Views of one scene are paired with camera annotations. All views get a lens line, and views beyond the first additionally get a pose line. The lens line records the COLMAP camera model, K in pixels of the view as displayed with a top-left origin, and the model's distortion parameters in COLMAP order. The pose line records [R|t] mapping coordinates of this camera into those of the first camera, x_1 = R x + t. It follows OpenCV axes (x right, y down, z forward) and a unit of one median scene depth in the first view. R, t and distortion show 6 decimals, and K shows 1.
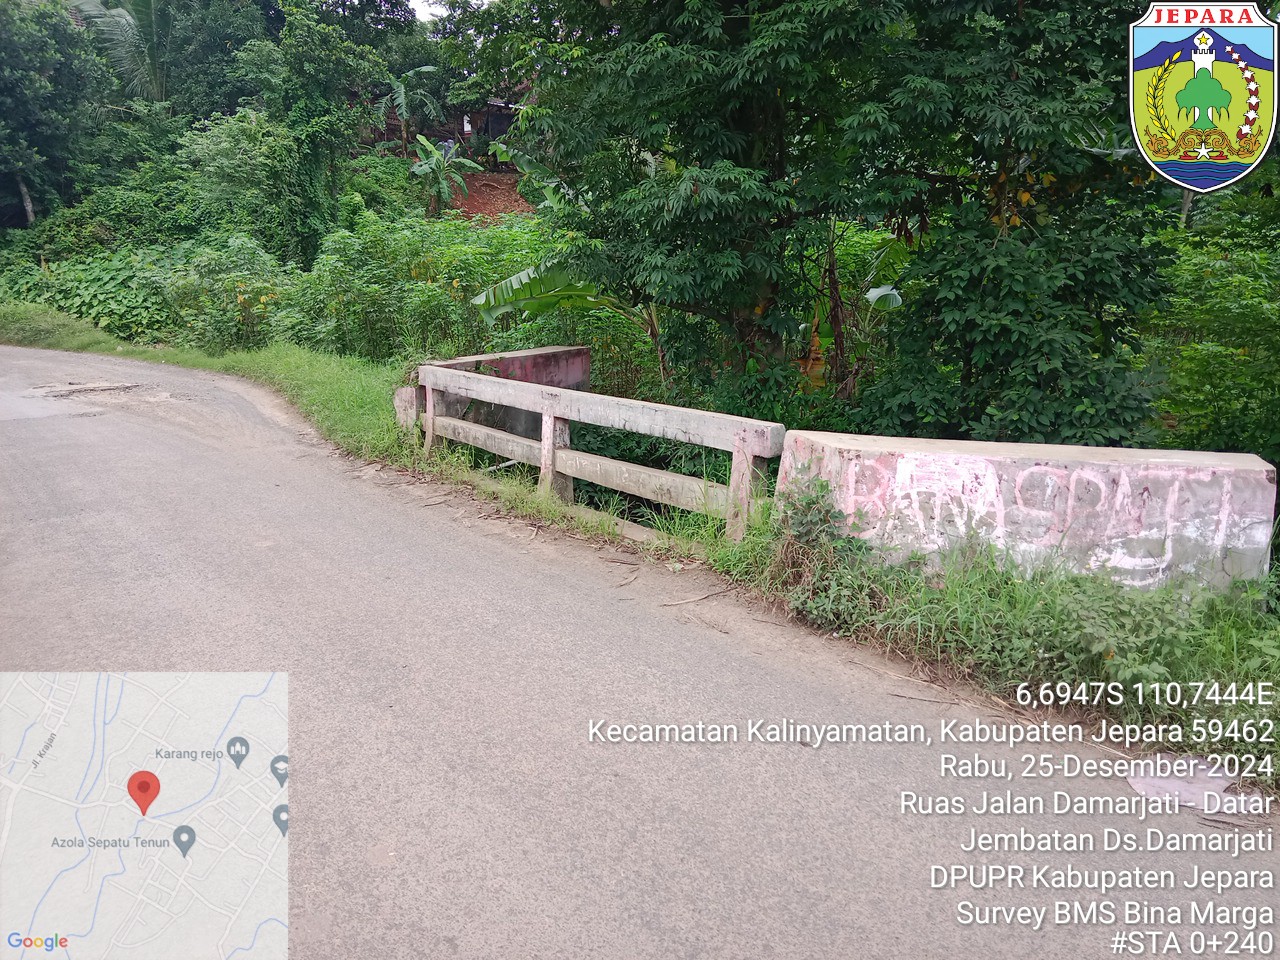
lens RADIAL K [[950.4, 0, 639.4], [0, 950.4, 454.7], [0, 0, 1]] dist [0.029184, -0.040886]
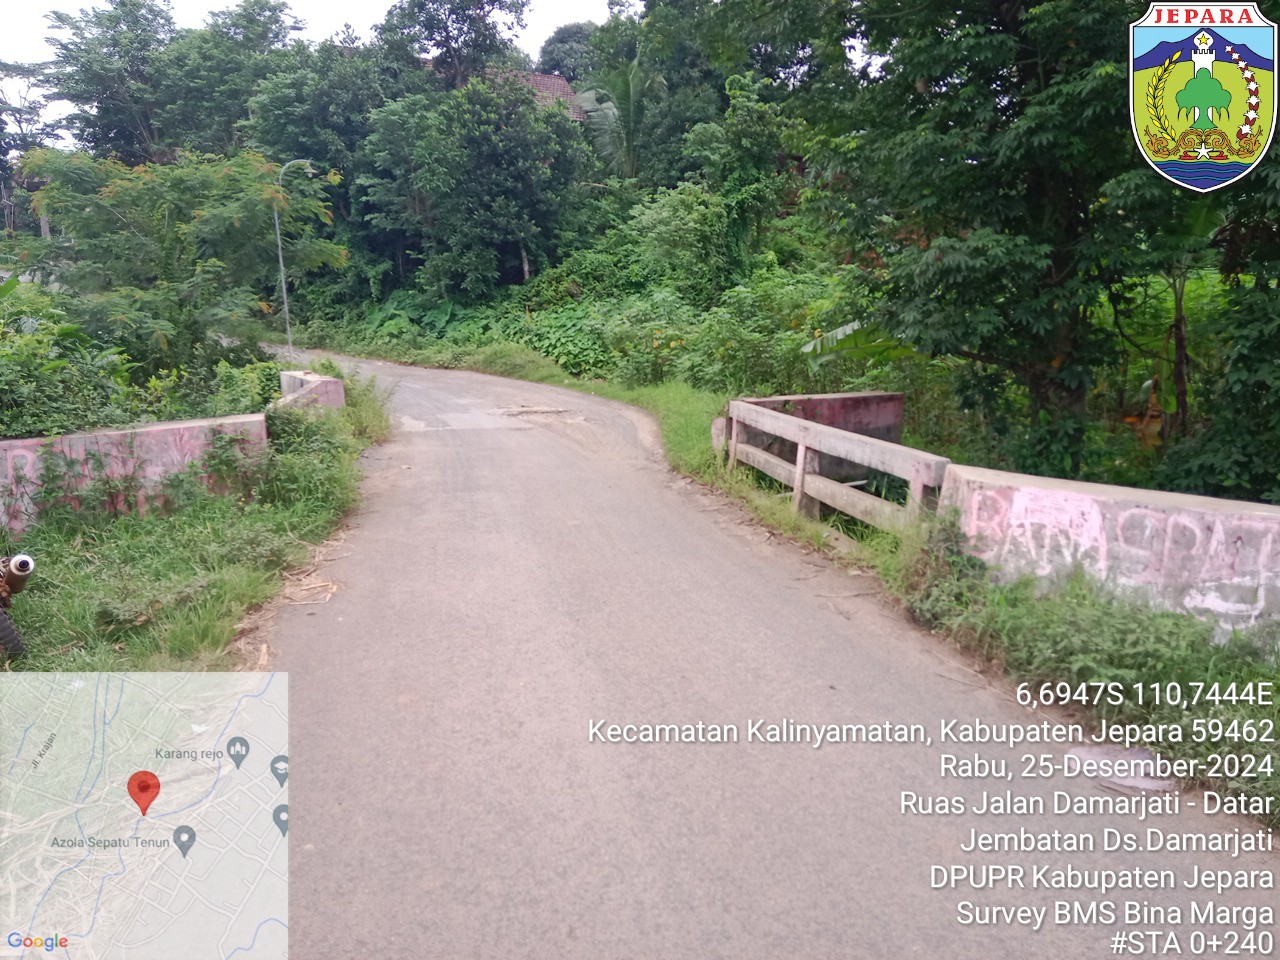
lens RADIAL K [[950.4, 0, 639.4], [0, 950.4, 454.7], [0, 0, 1]] dist [0.029184, -0.040886]
pose [[0.894118, 0.073056, -0.441832, 0.166278], [-0.094968, 0.995096, -0.027645, 0.015343], [0.437645, 0.066678, 0.896672, -0.106883]]
